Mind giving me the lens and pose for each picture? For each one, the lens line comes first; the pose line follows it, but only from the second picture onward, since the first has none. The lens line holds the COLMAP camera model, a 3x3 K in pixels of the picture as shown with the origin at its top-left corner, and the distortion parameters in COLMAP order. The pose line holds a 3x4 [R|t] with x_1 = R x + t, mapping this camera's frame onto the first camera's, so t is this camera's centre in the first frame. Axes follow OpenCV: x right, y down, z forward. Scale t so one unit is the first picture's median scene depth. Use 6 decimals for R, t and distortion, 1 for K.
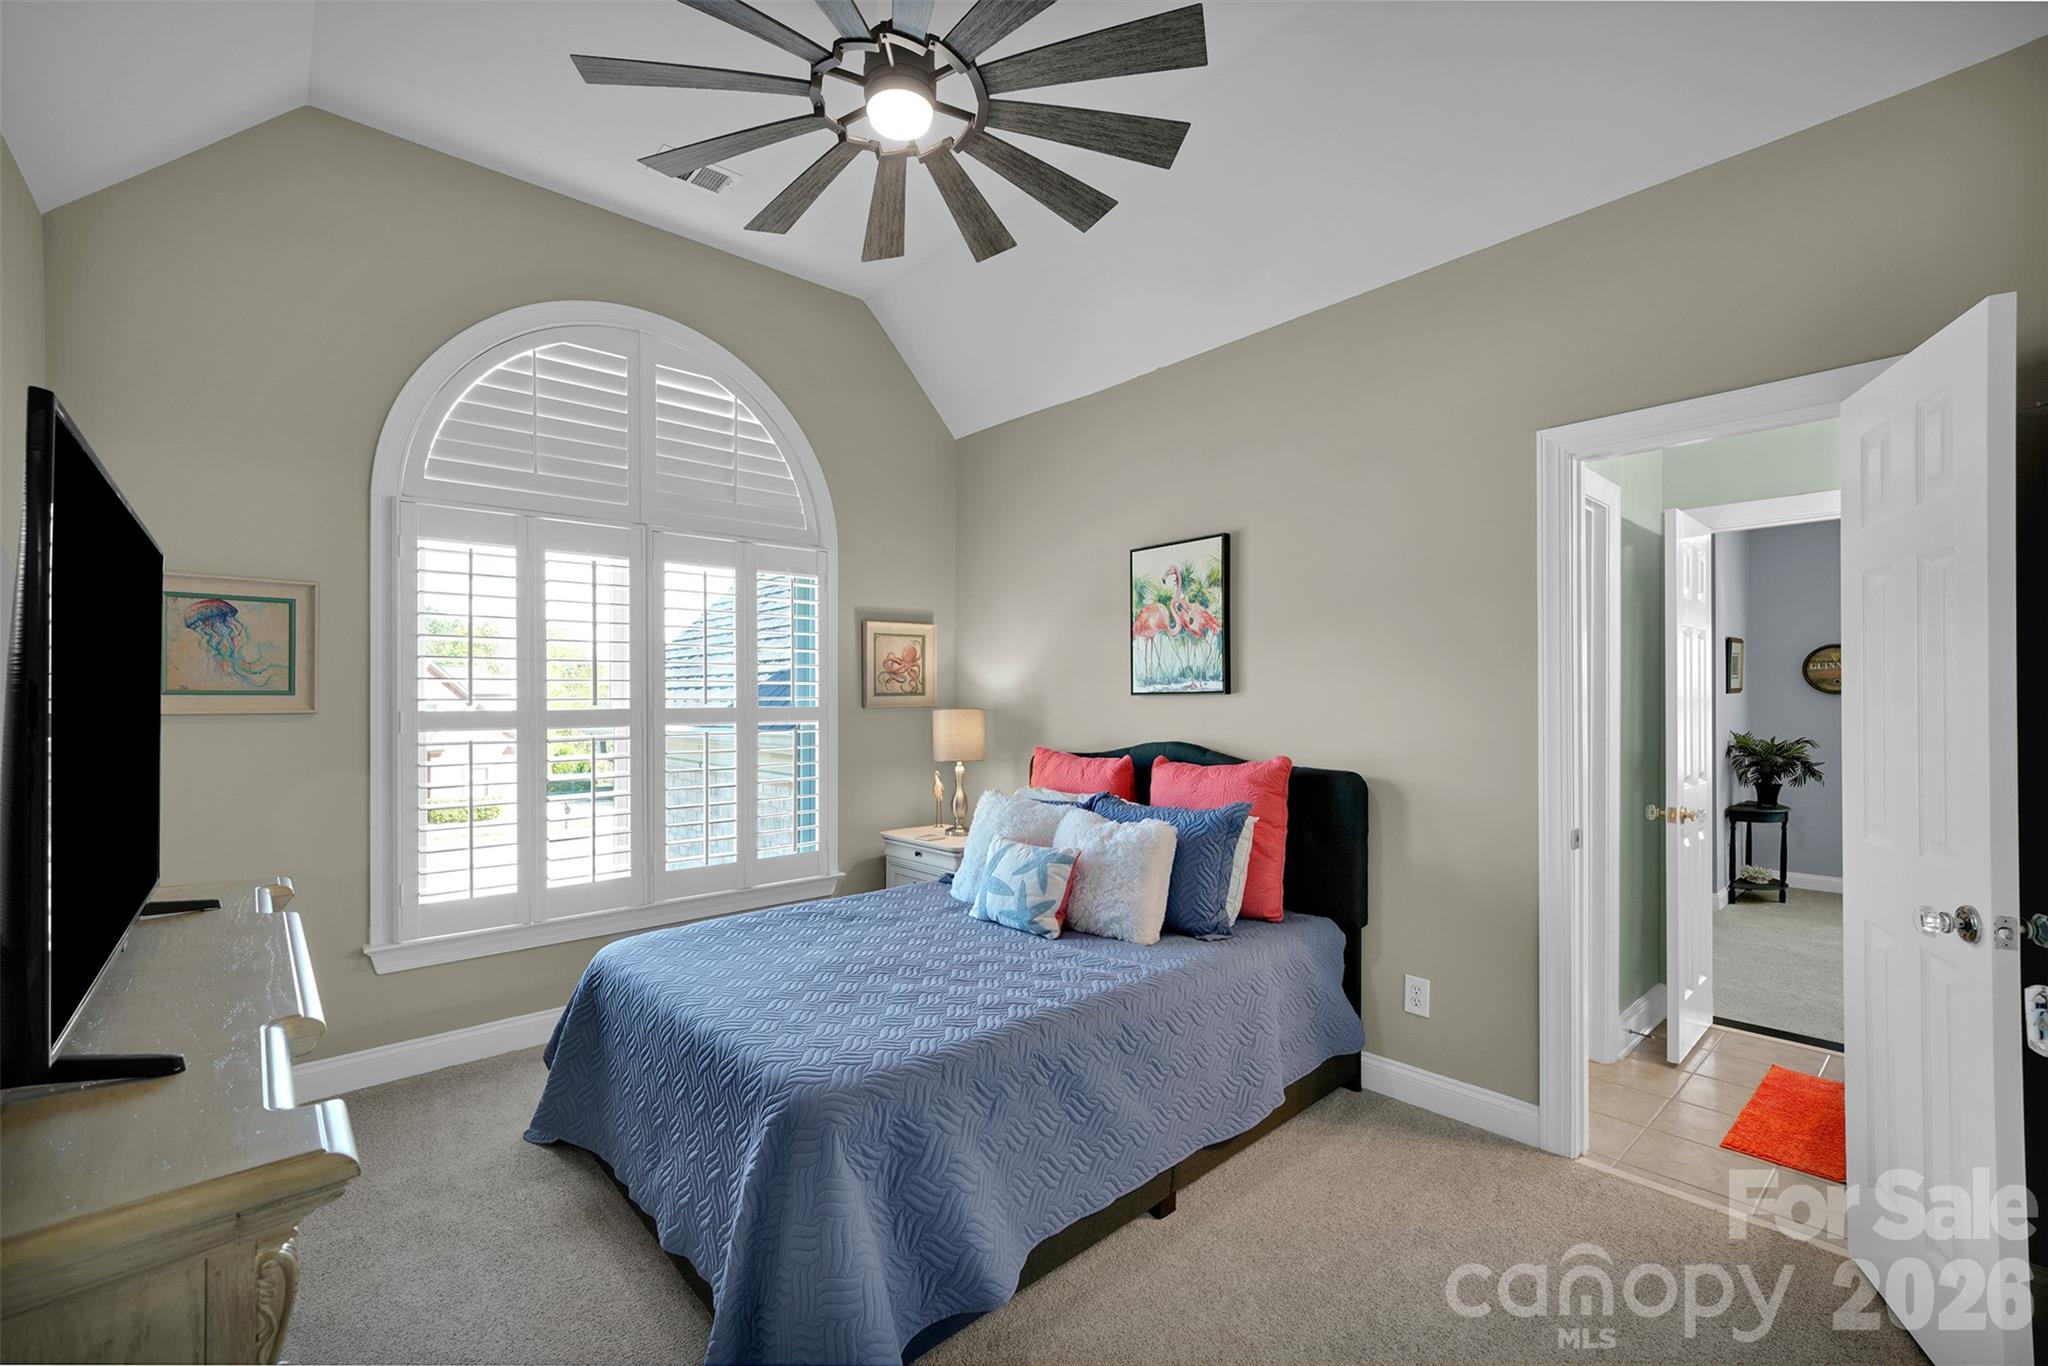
lens RADIAL K [[864.2, 0, 1007.8], [0, 864.2, 689.4], [0, 0, 1]] dist [-0.001969, 0.002012]
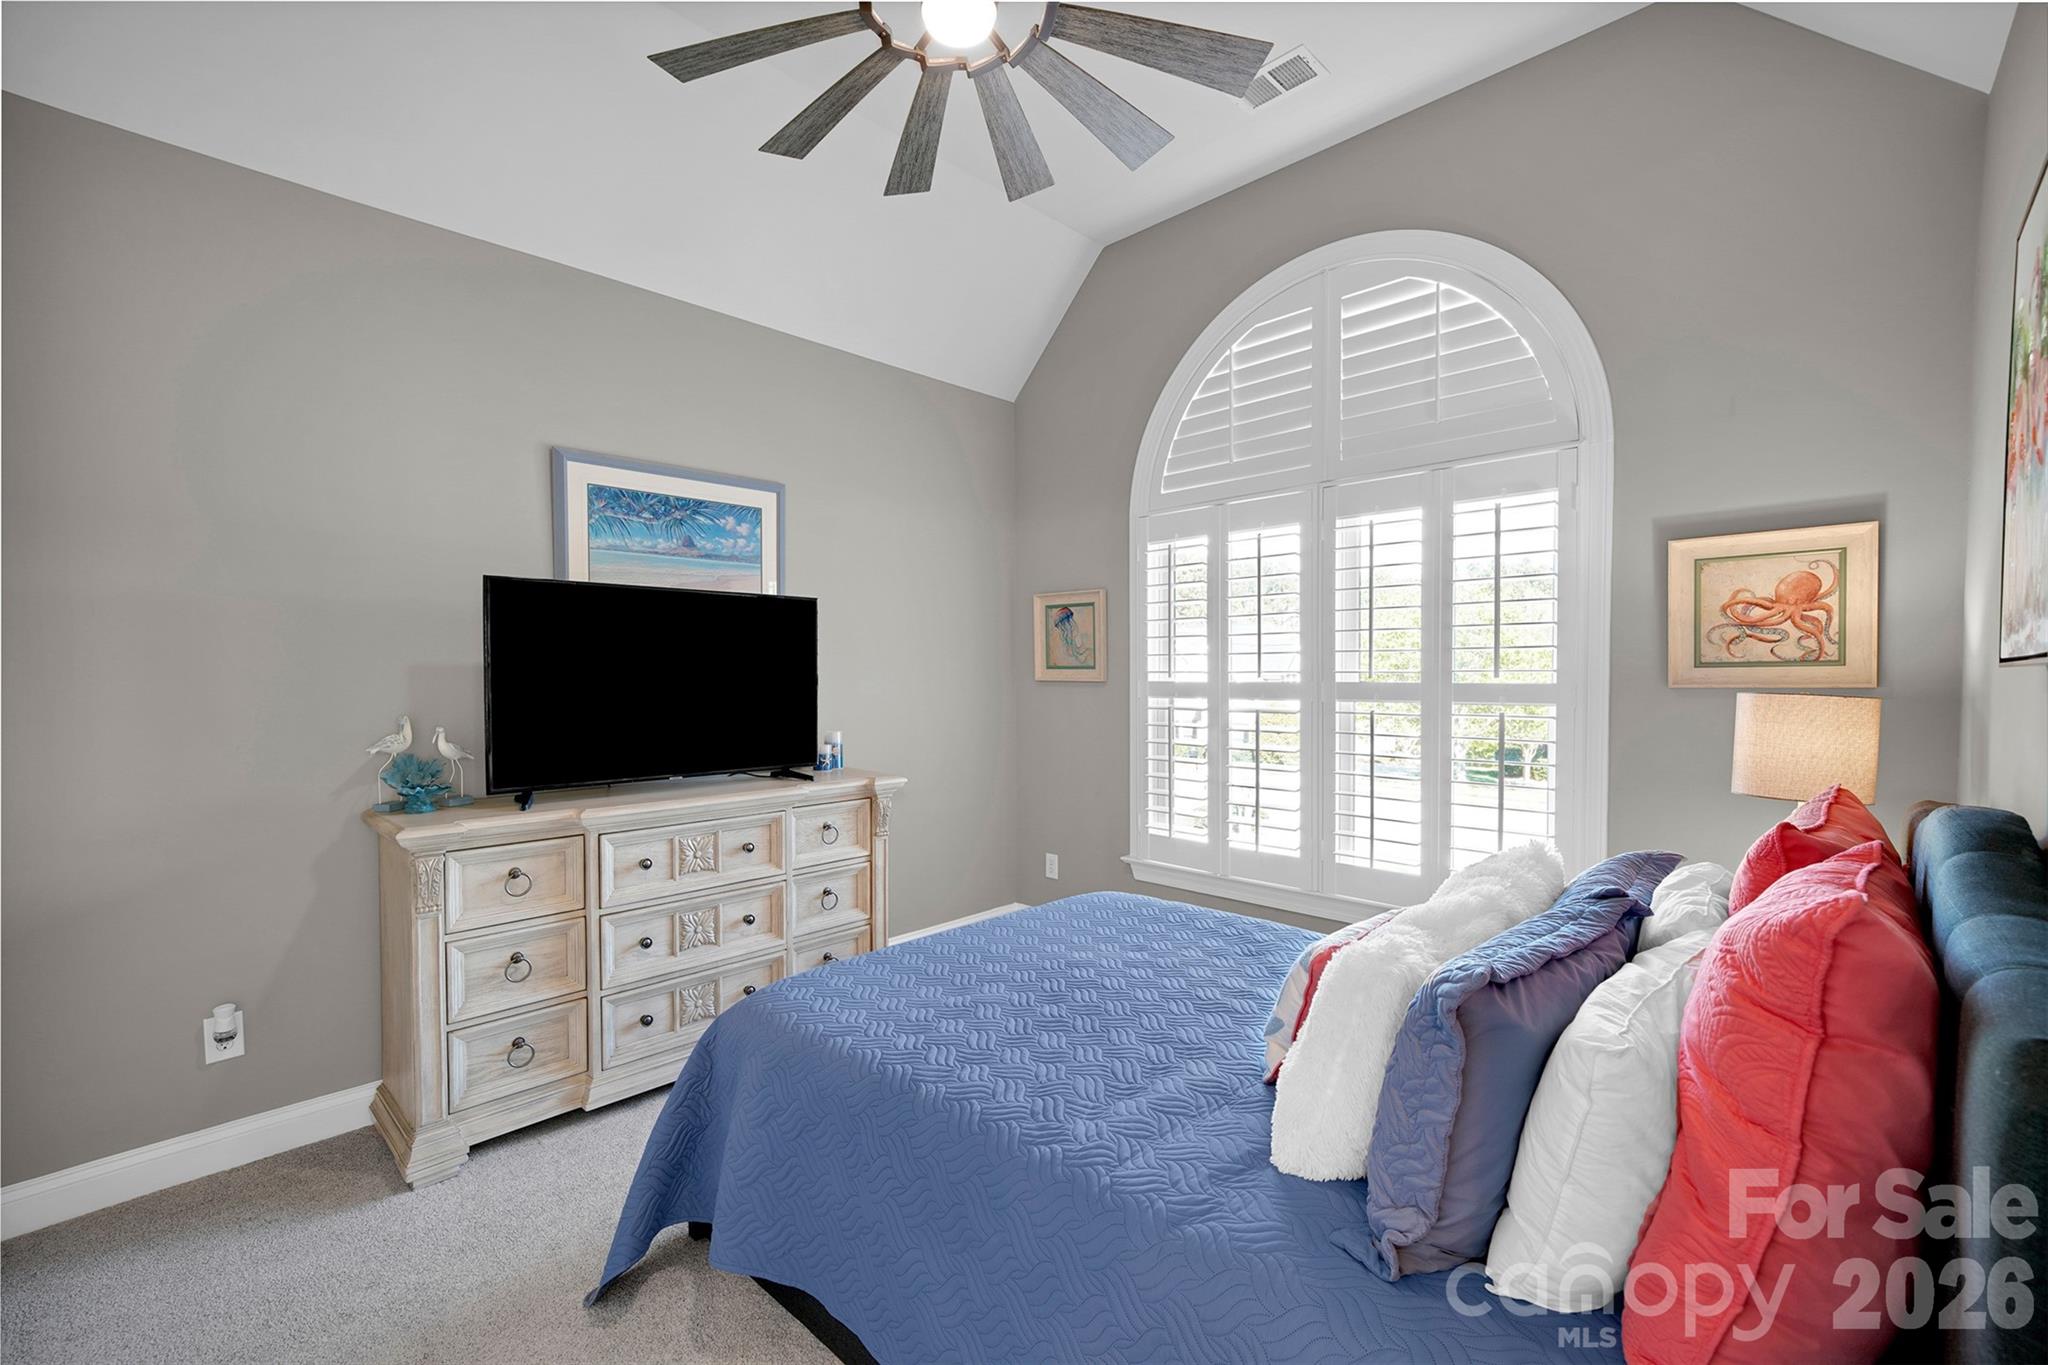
lens RADIAL K [[864.2, 0, 1009.3], [0, 864.2, 691.0], [0, 0, 1]] dist [-0.001969, 0.002012]
pose [[0.064845, 0.023995, -0.997607, 0.441774], [0.010668, 0.999637, 0.024737, 0.004831], [0.997838, -0.012246, 0.064565, 0.556927]]
